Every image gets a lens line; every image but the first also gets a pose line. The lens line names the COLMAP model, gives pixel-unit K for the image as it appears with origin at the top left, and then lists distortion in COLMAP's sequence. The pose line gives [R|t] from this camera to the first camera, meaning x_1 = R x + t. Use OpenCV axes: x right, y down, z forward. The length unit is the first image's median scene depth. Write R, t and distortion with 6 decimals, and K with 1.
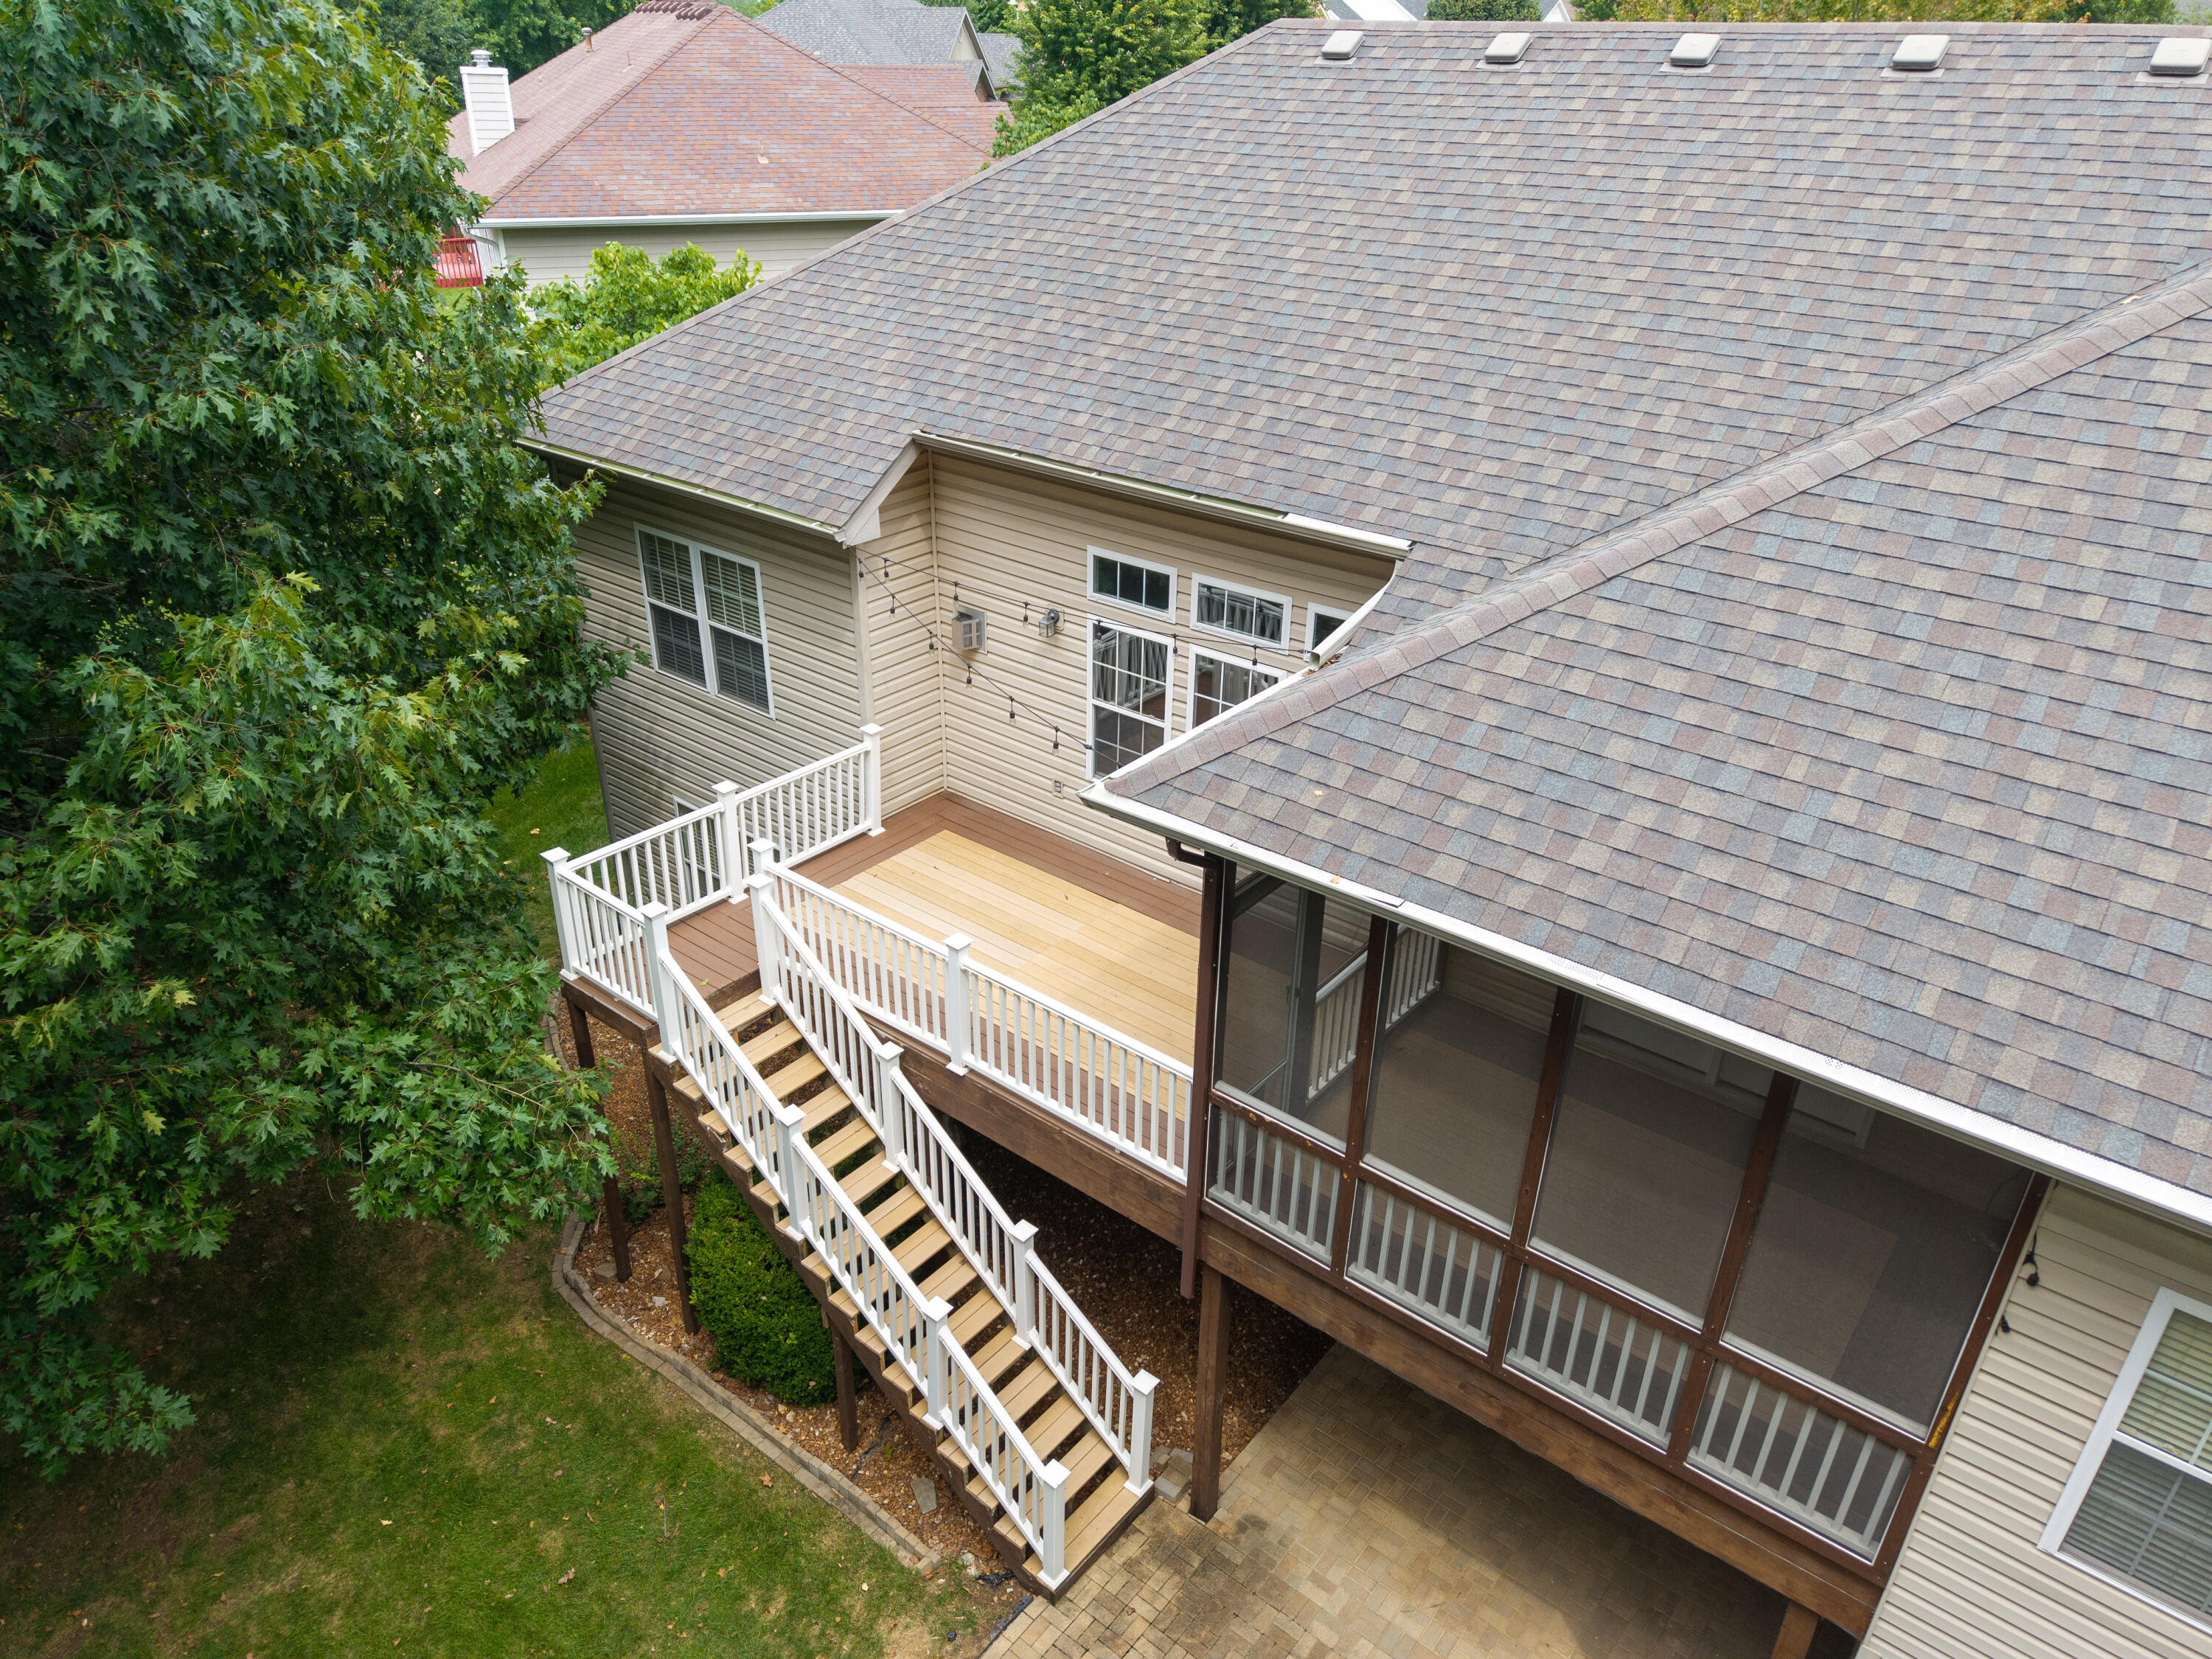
lens RADIAL K [[1423.6, 0, 1106.0], [0, 1423.6, 829.5], [0, 0, 1]] dist [0.004243, -0.001123]
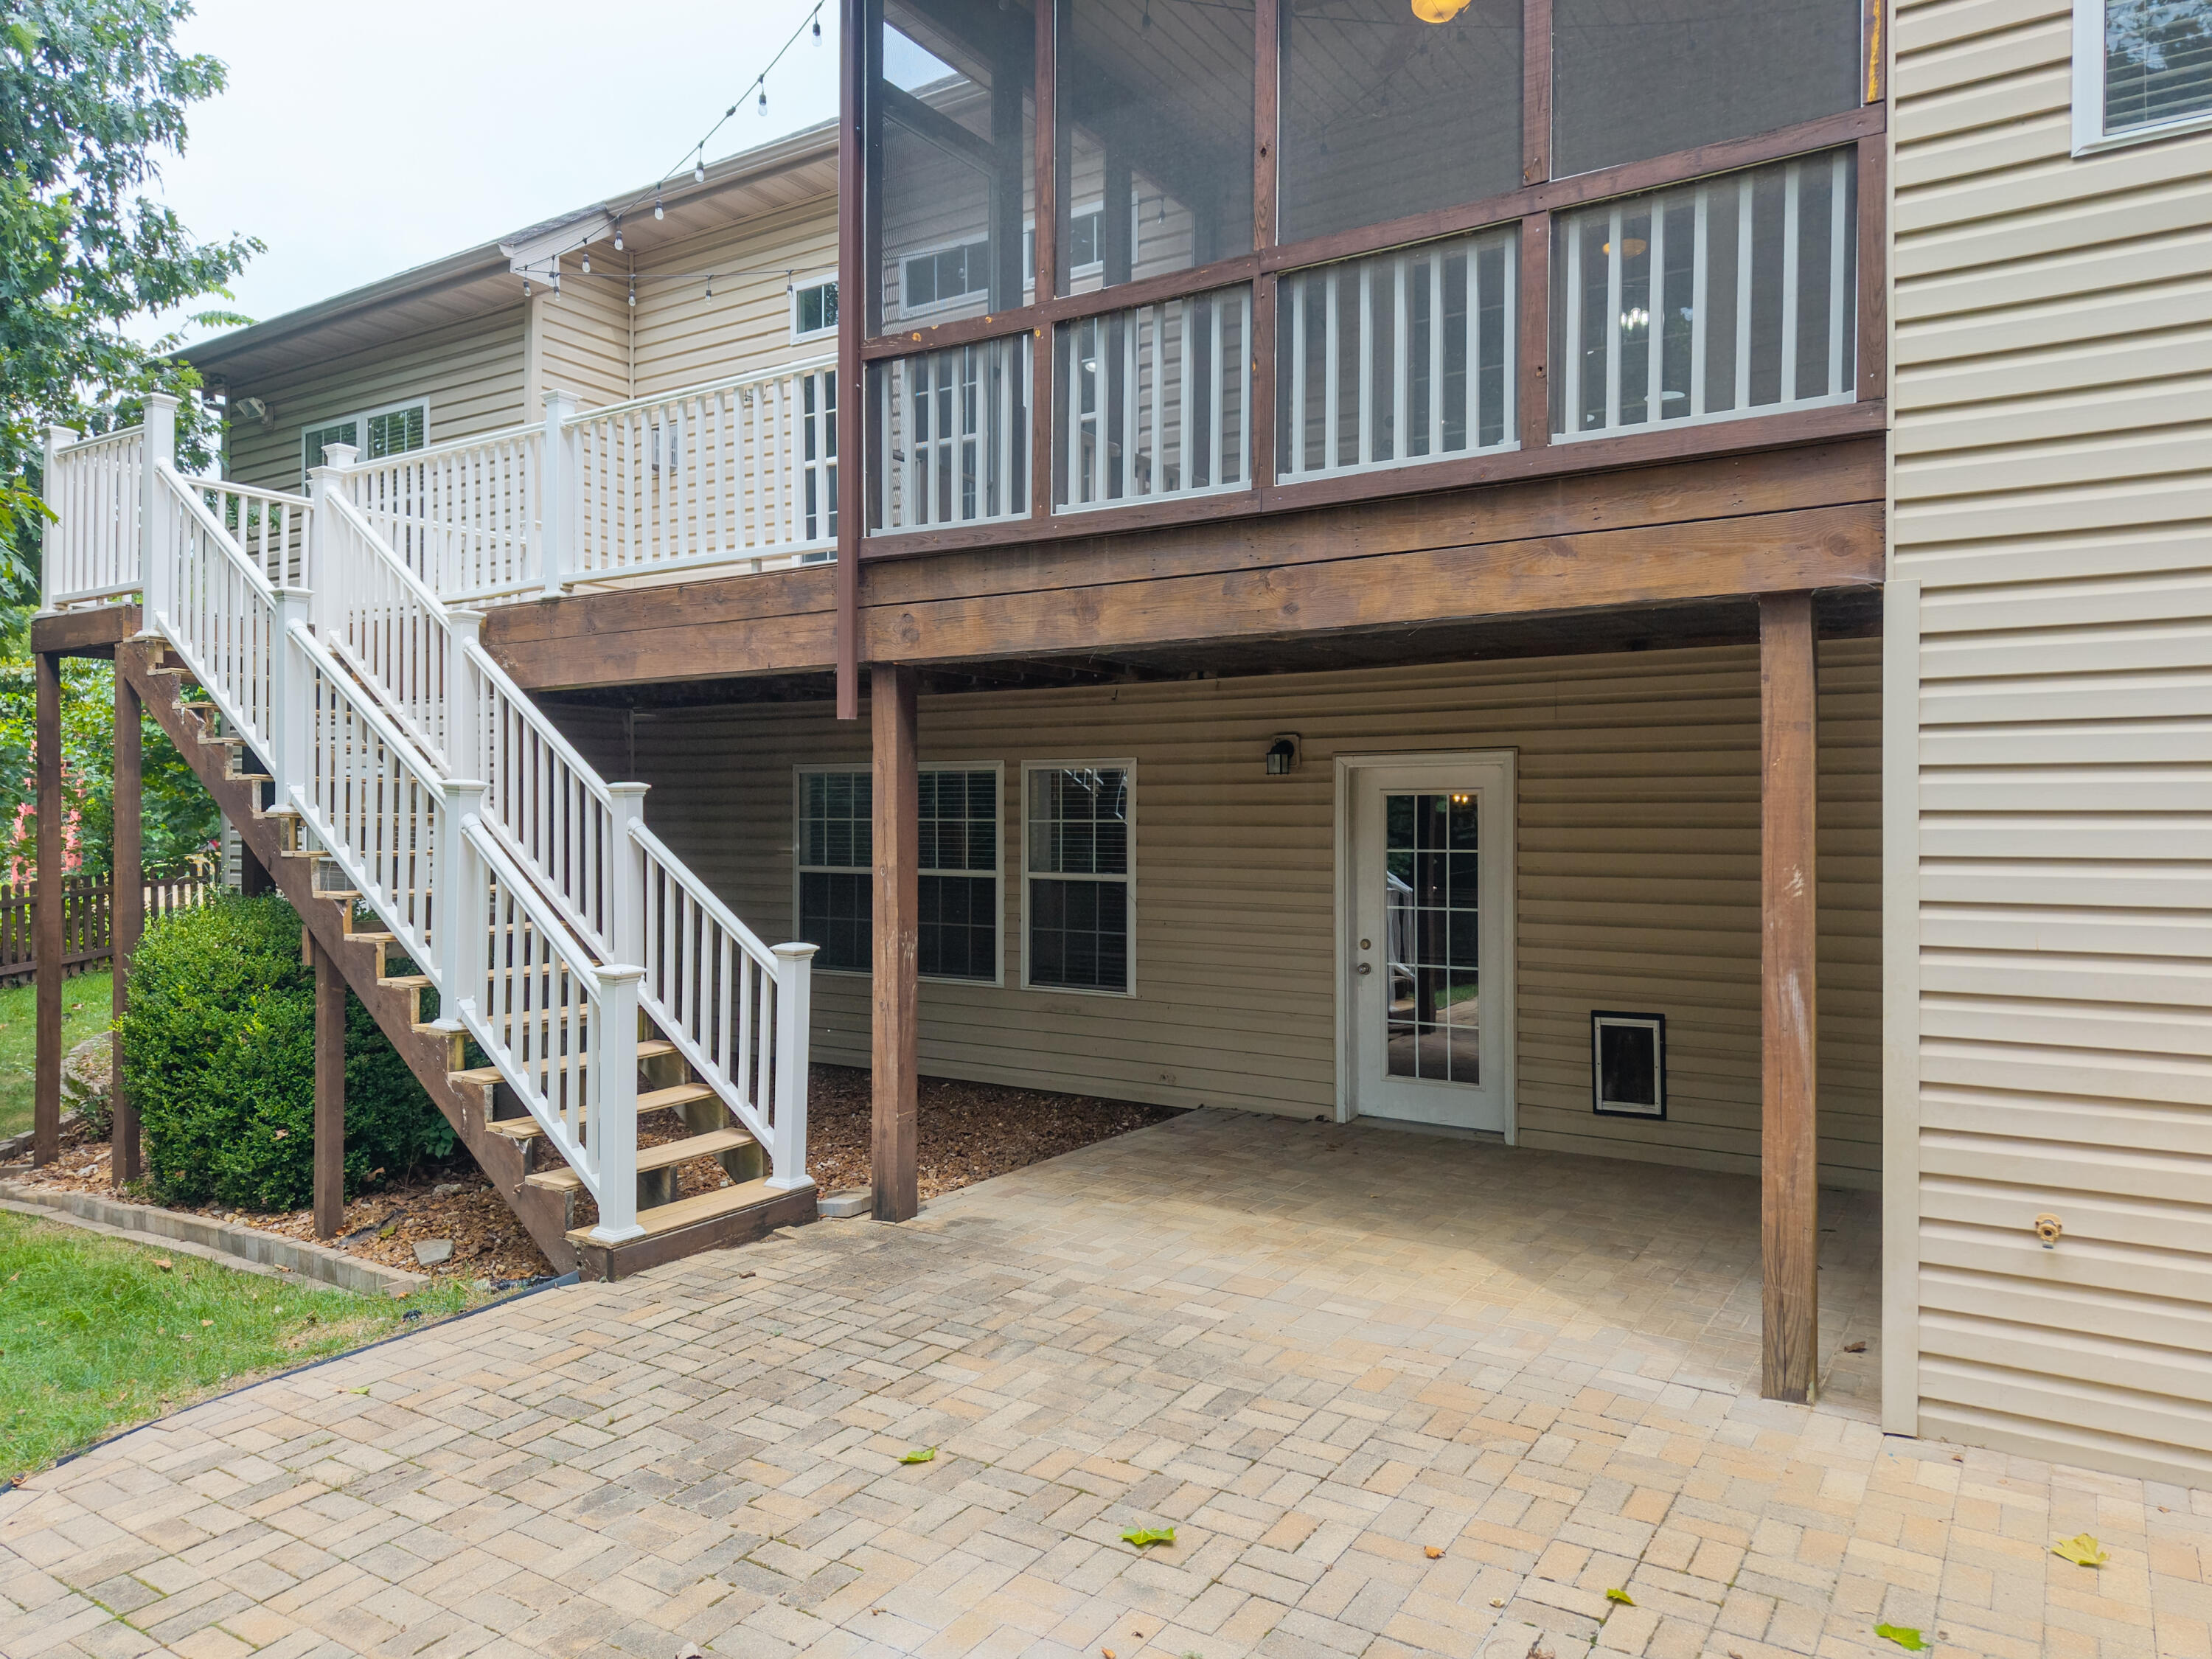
lens RADIAL K [[1423.6, 0, 1106.0], [0, 1423.6, 829.5], [0, 0, 1]] dist [0.004243, -0.001123]
pose [[0.993749, -0.006555, 0.111448, 0.094837], [0.057670, 0.884908, -0.462182, 0.634787], [-0.095592, 0.465720, 0.879754, 0.381376]]
